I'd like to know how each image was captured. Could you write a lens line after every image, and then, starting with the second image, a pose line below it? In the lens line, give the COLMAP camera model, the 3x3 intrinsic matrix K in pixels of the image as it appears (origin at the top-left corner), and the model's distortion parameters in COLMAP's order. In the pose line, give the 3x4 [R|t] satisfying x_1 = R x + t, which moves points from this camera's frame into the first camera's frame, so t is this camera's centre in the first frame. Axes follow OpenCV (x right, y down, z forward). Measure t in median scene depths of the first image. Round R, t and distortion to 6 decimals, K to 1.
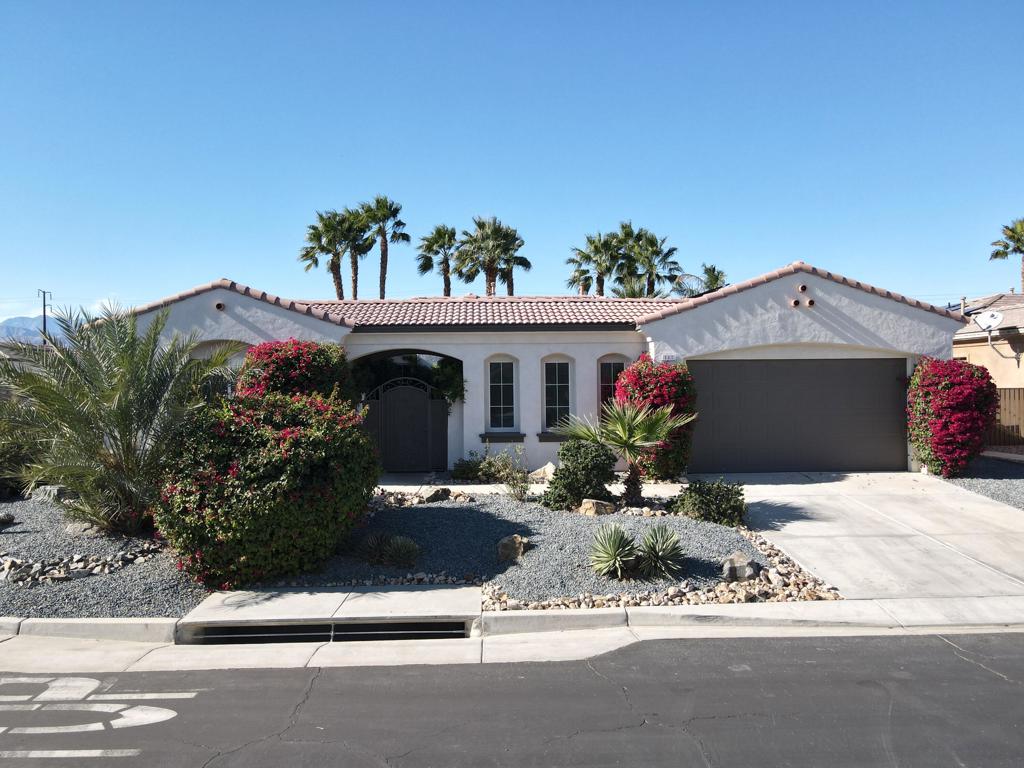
lens RADIAL K [[738.9, 0, 504.3], [0, 738.9, 382.3], [0, 0, 1]] dist [-0.001317, 0.021028]
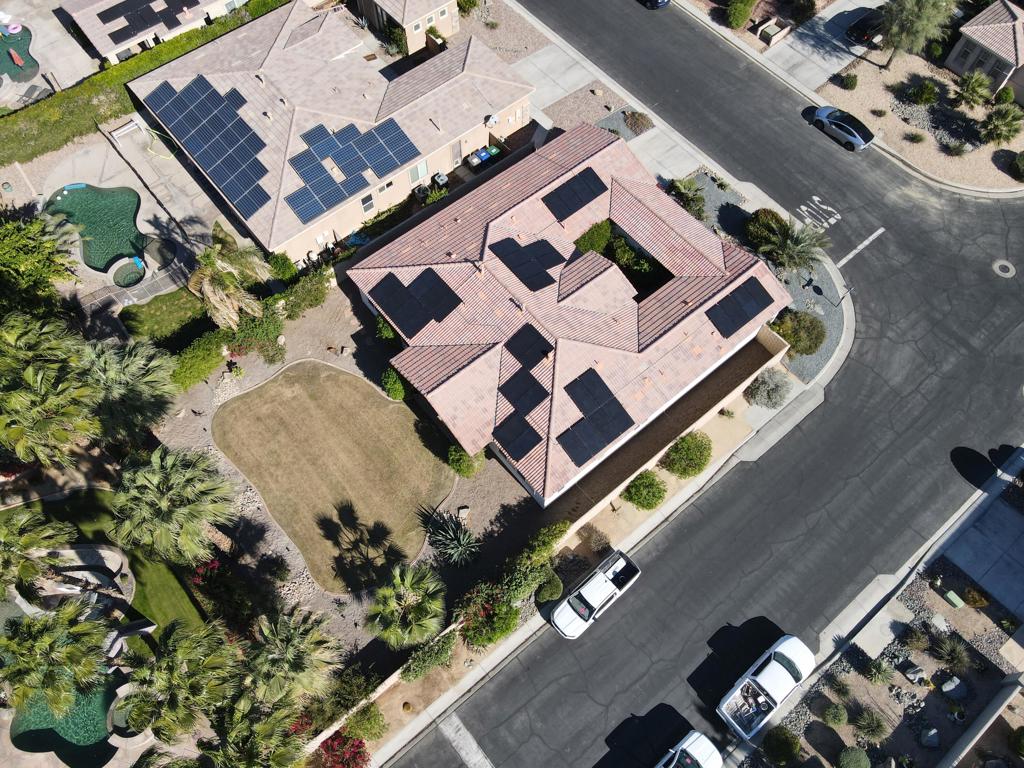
lens RADIAL K [[738.9, 0, 502.8], [0, 738.9, 380.7], [0, 0, 1]] dist [-0.001317, 0.021028]
pose [[-0.610737, -0.706981, 0.356622, -1.117496], [0.006834, 0.445652, 0.895180, -2.500395], [-0.791804, 0.549156, -0.267345, 2.827310]]
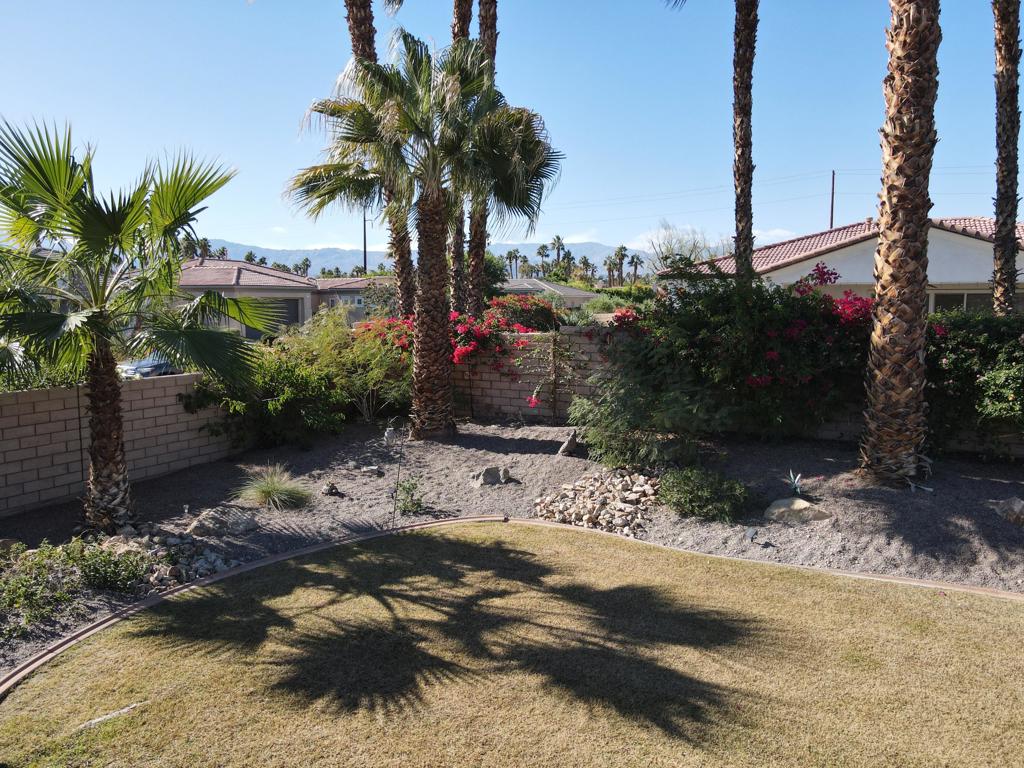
lens RADIAL K [[738.9, 0, 506.8], [0, 738.9, 380.0], [0, 0, 1]] dist [-0.001317, 0.021028]
pose [[0.877025, 0.047387, -0.478102, -0.047686], [-0.005765, 0.996090, 0.088153, -0.055912], [0.480410, -0.074556, 0.873869, 2.495448]]
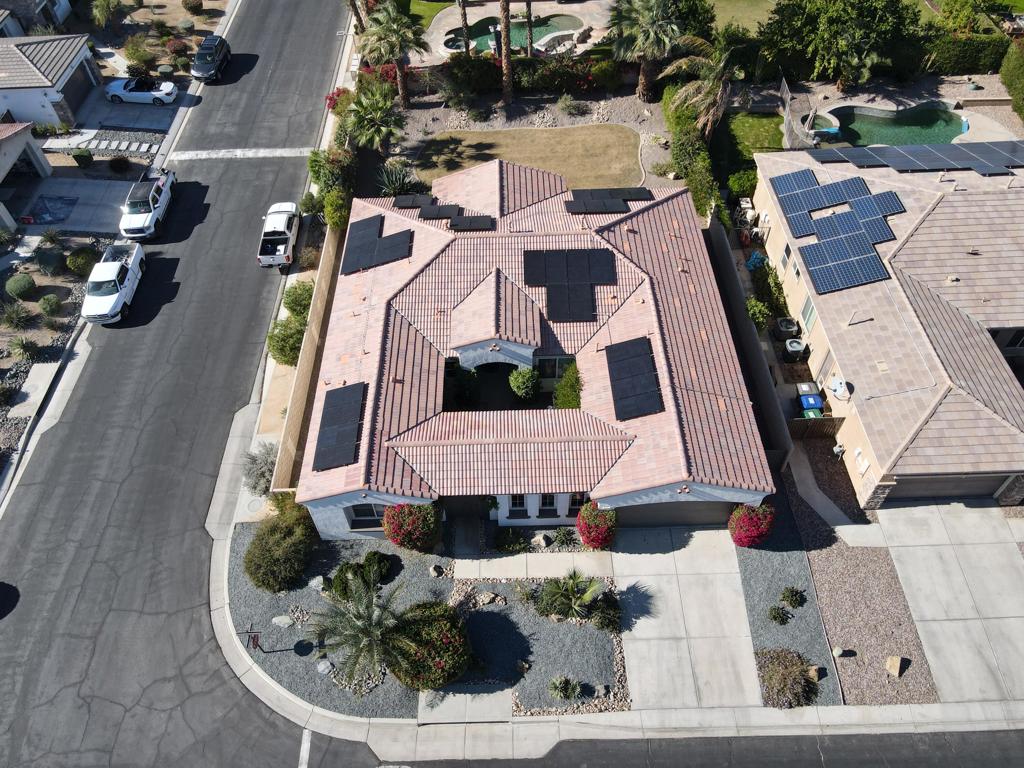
lens RADIAL K [[738.9, 0, 510.1], [0, 738.9, 387.7], [0, 0, 1]] dist [-0.001317, 0.021028]
pose [[0.999470, -0.010582, -0.030787, 0.040902], [0.030498, 0.635166, 0.771774, -1.695333], [0.011388, -0.772304, 0.635152, 0.049497]]
